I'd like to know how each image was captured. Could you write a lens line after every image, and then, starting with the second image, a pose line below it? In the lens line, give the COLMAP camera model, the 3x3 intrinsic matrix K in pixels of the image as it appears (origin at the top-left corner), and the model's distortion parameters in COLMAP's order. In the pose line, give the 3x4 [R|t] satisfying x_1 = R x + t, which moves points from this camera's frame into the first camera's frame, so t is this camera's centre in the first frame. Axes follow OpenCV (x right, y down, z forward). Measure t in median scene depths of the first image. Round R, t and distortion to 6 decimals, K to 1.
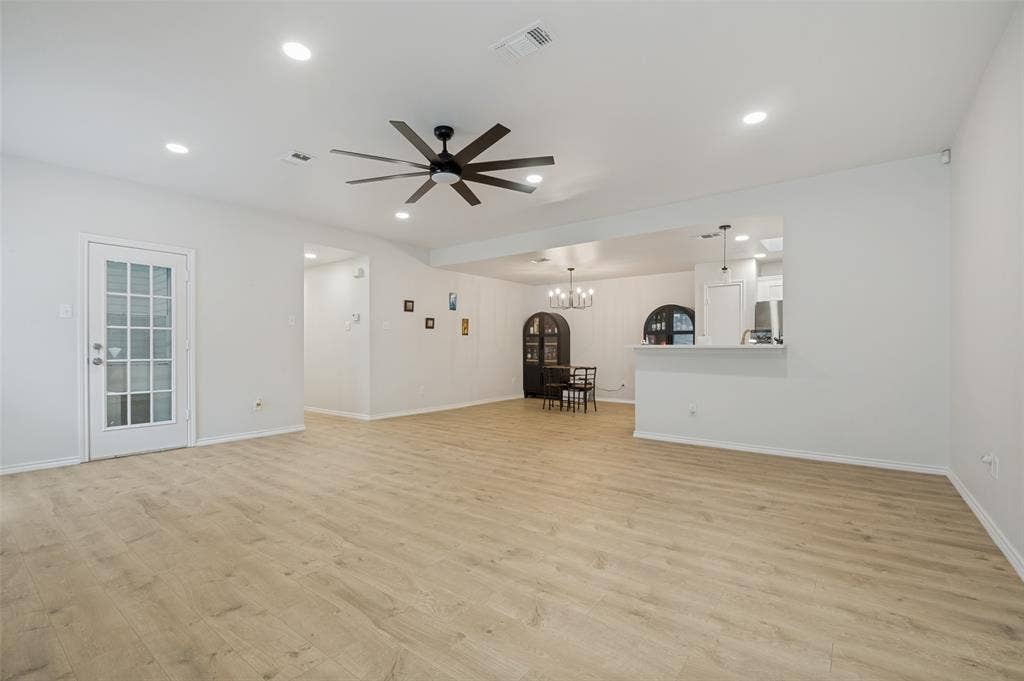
lens RADIAL K [[452.9, 0, 504.7], [0, 452.9, 349.2], [0, 0, 1]] dist [-0.007943, -0.004019]
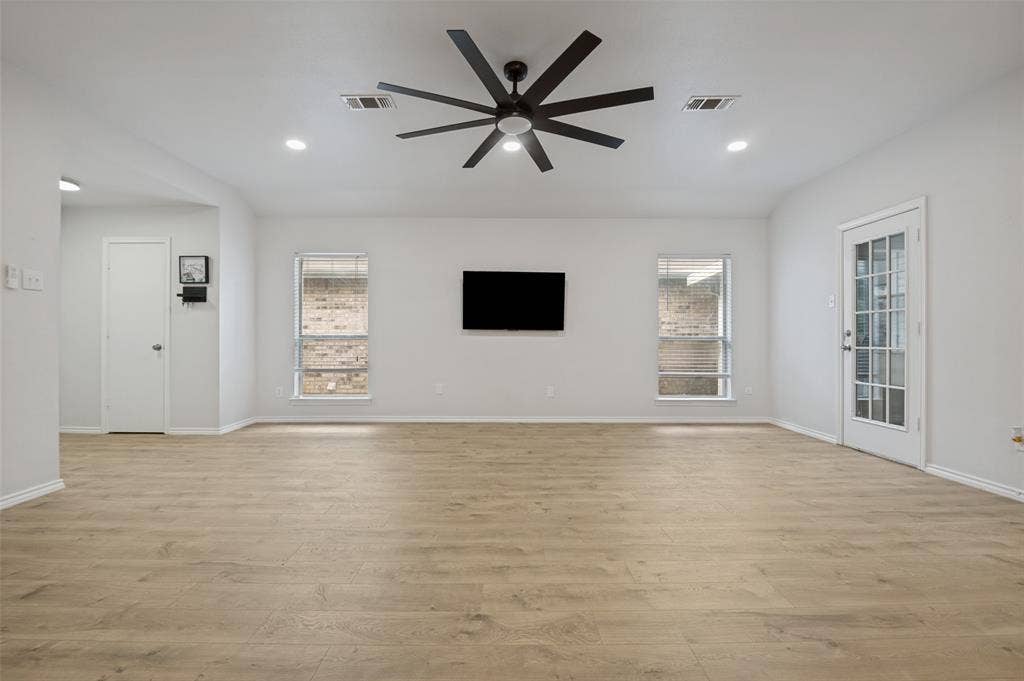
lens RADIAL K [[452.9, 0, 505.6], [0, 452.9, 336.5], [0, 0, 1]] dist [-0.007943, -0.004019]
pose [[-0.789642, -0.004313, -0.613553, 0.290074], [-0.001619, 0.999986, -0.004945, 0.006974], [0.613566, -0.002911, -0.789638, 1.236800]]
